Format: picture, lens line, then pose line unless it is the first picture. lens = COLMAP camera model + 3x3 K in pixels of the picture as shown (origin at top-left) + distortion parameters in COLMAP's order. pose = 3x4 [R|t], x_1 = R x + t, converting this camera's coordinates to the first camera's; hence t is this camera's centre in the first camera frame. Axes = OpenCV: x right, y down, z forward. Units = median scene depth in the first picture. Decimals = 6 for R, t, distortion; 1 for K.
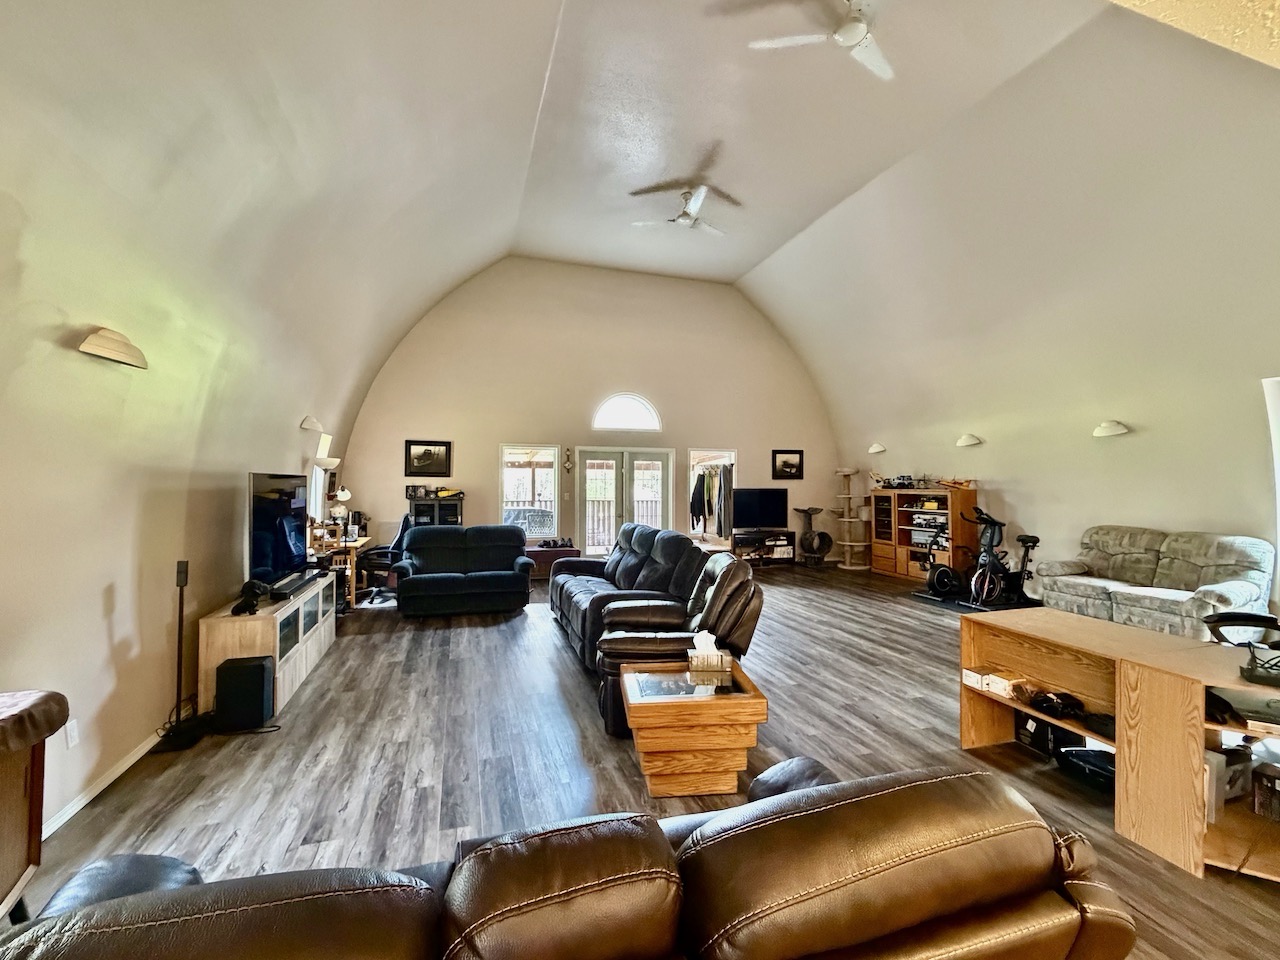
lens RADIAL K [[553.0, 0, 640.0], [0, 553.0, 480.0], [0, 0, 1]] dist [0.000018, -0.000162]
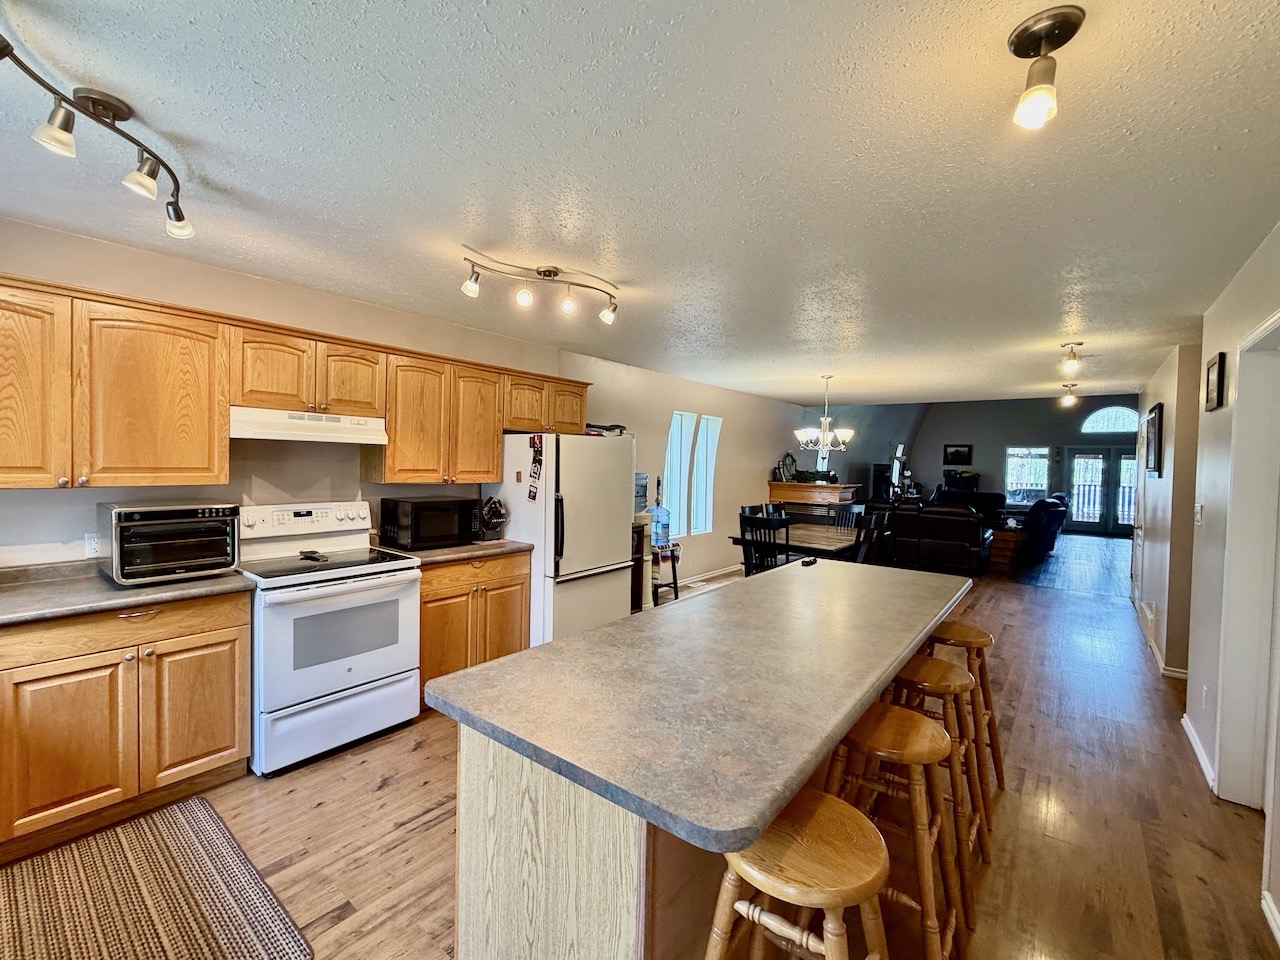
lens RADIAL K [[551.0, 0, 640.0], [0, 551.0, 480.0], [0, 0, 1]] dist [0.000683, 0.000065]
pose [[0.549287, 0.036044, -0.834856, 0.528463], [-0.013451, 0.999321, 0.034294, -0.004598], [0.835526, -0.007607, 0.549399, -0.809409]]
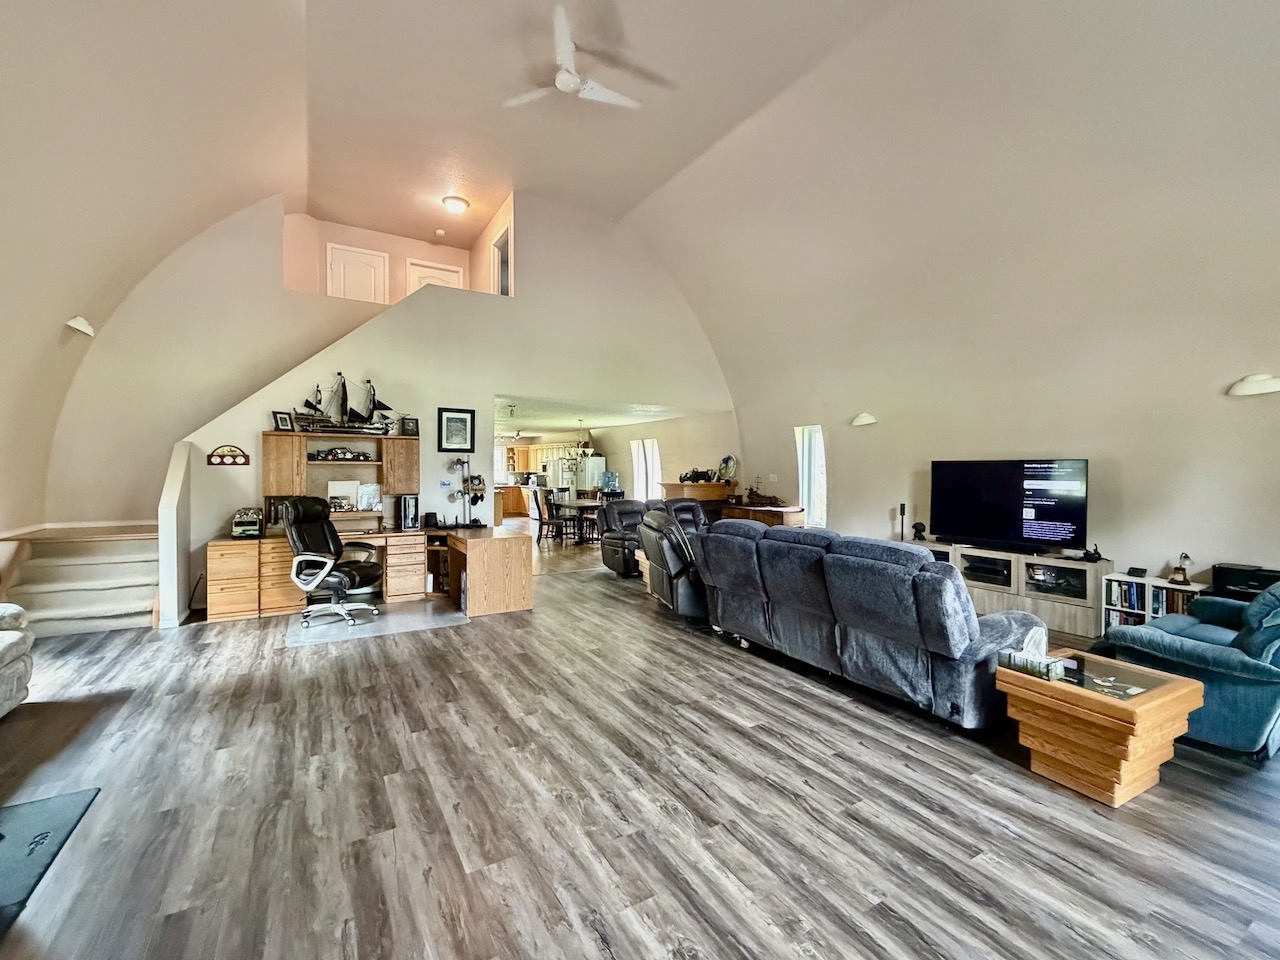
lens RADIAL K [[553.0, 0, 640.0], [0, 553.0, 480.0], [0, 0, 1]] dist [0.000018, -0.000162]
pose [[-0.975456, -0.001730, -0.220189, 0.236322], [-0.004760, 0.999901, 0.013234, 0.011634], [0.220145, 0.013957, -0.975367, 1.060046]]
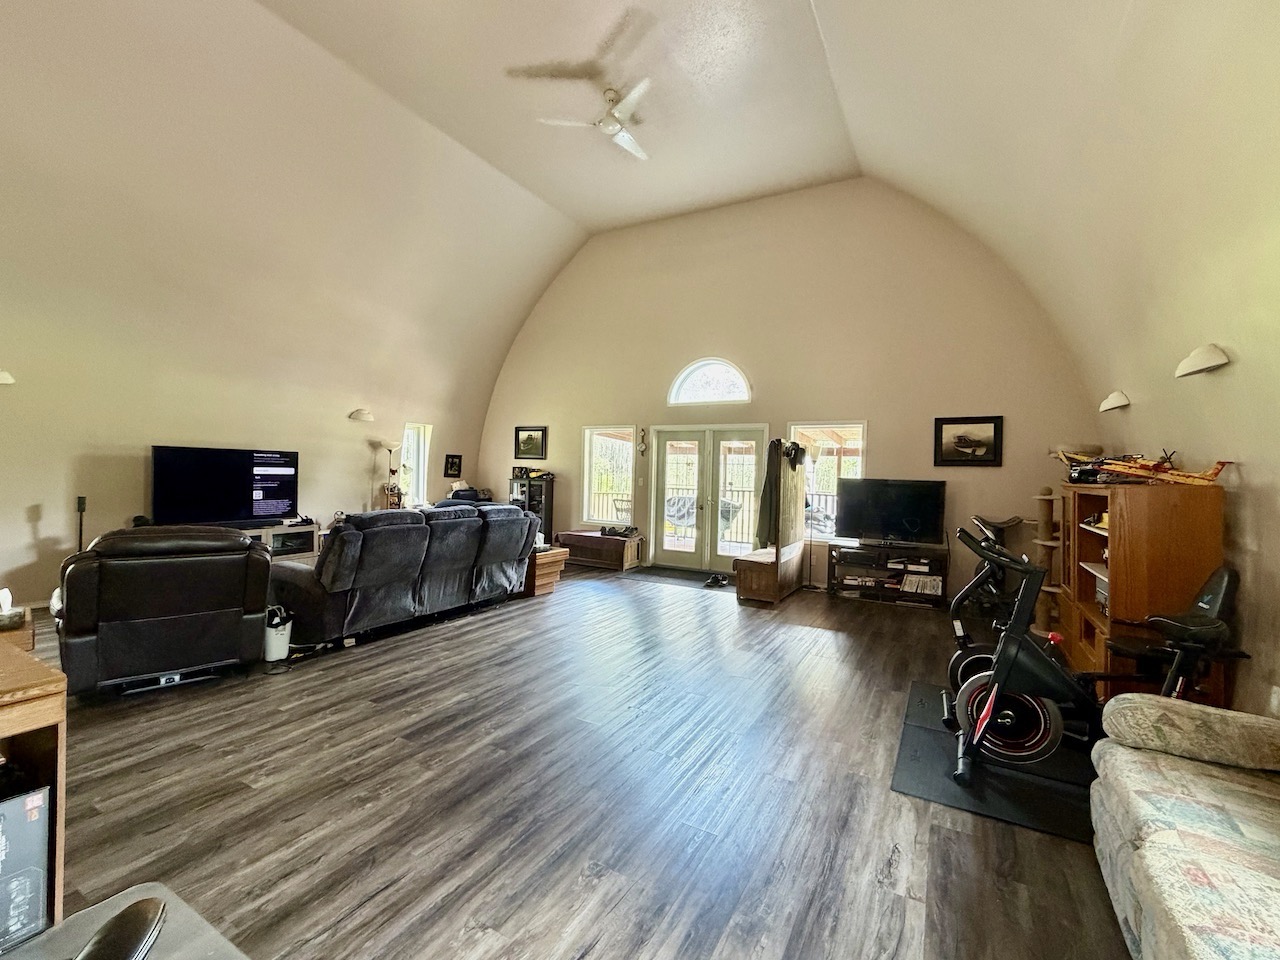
lens RADIAL K [[551.0, 0, 640.0], [0, 551.0, 480.0], [0, 0, 1]] dist [0.000683, 0.000065]
pose [[0.675967, 0.025713, -0.736483, 0.573068], [-0.020059, 0.999663, 0.016490, 0.013093], [0.736659, 0.003626, 0.676255, 0.413074]]
